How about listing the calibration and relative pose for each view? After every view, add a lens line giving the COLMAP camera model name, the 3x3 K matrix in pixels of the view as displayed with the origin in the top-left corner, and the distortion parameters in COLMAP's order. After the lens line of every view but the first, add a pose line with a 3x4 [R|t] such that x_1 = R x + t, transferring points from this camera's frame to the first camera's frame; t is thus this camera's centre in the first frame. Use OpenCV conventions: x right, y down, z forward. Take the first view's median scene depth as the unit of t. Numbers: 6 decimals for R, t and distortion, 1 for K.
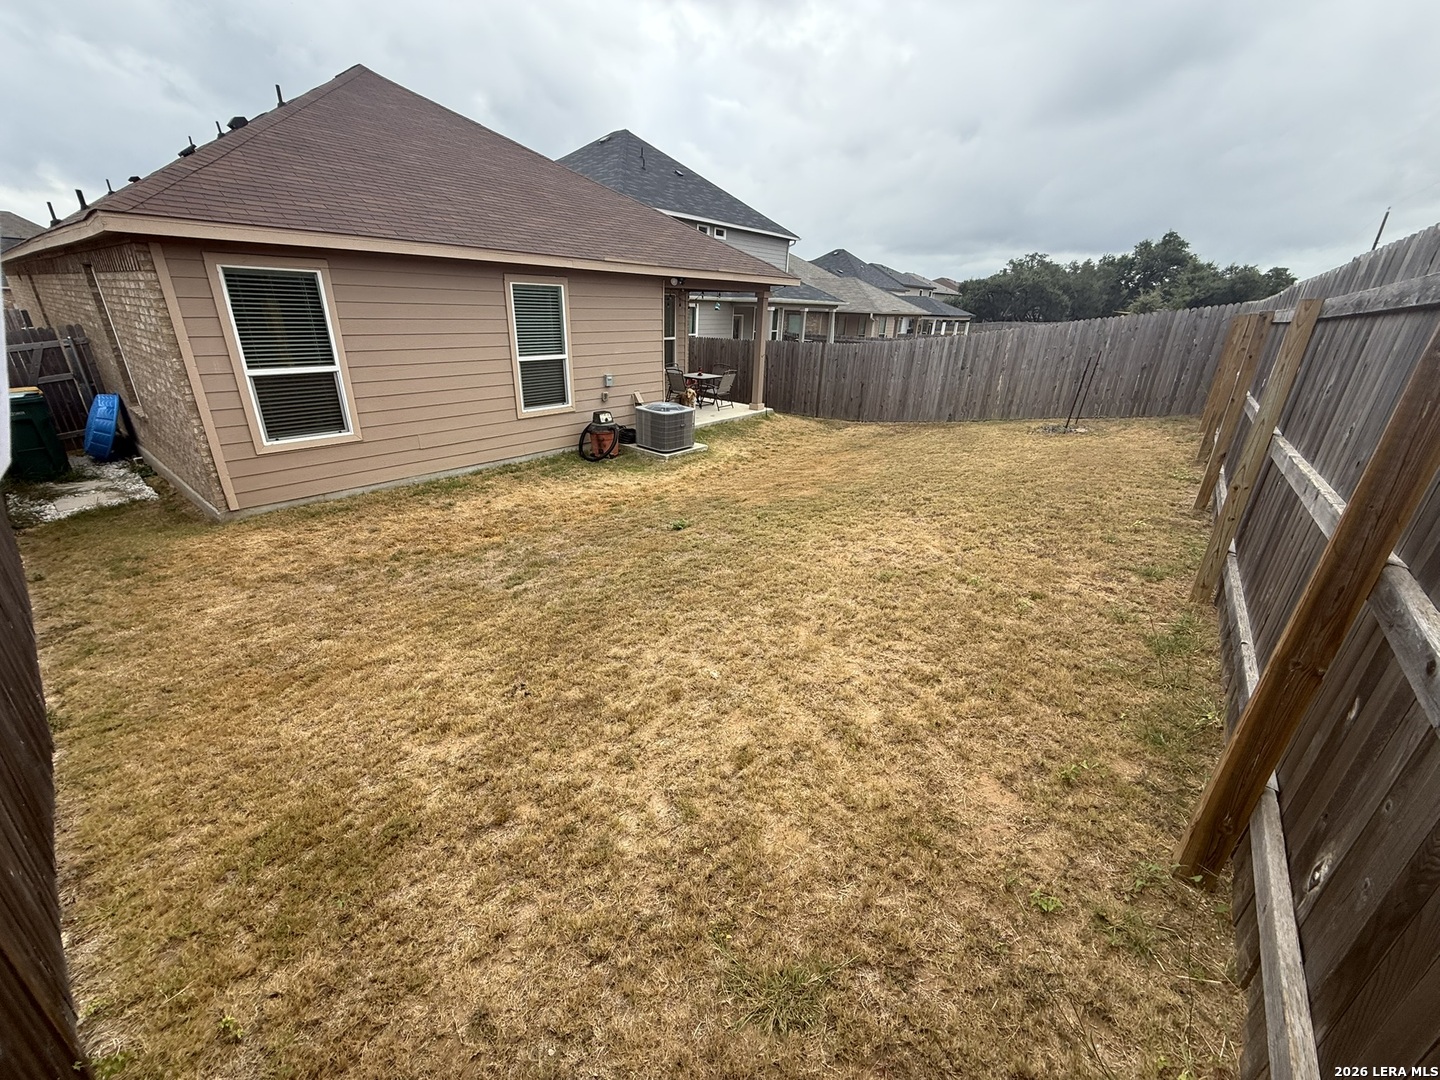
lens RADIAL K [[574.2, 0, 717.0], [0, 574.2, 536.9], [0, 0, 1]] dist [-0.000575, -0.000440]
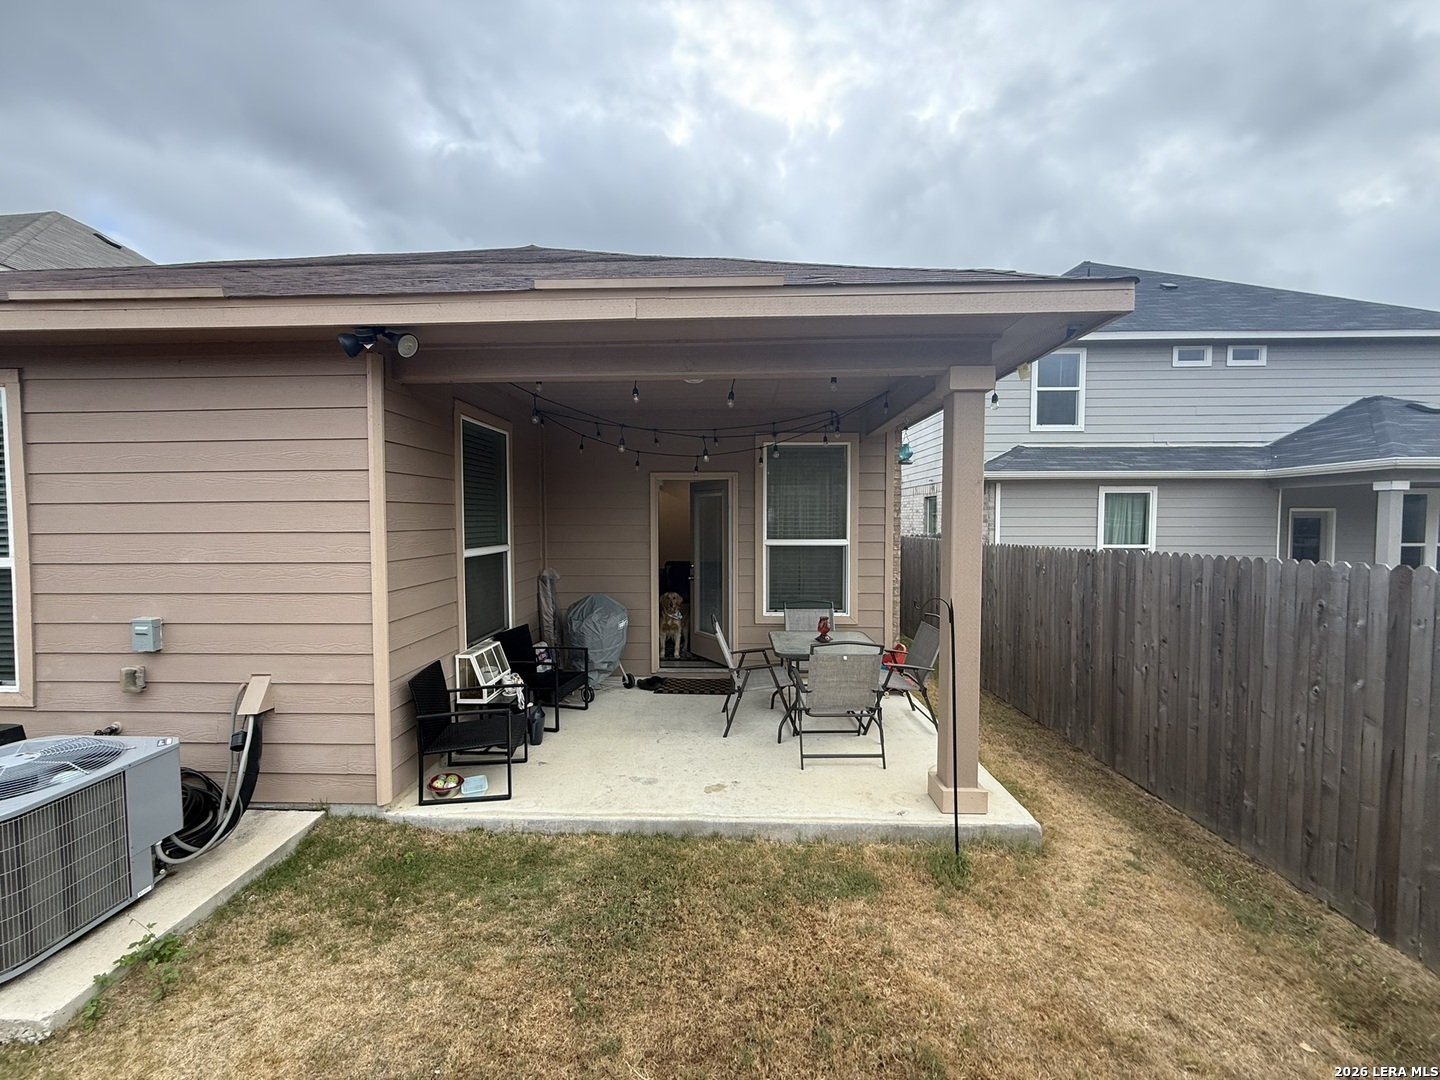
lens RADIAL K [[574.2, 0, 717.0], [0, 574.2, 536.9], [0, 0, 1]] dist [-0.000575, -0.000440]
pose [[0.606191, -0.002009, -0.795317, 0.145473], [-0.284254, 0.933398, -0.219016, -0.176093], [0.742787, 0.358838, 0.565246, 0.529484]]
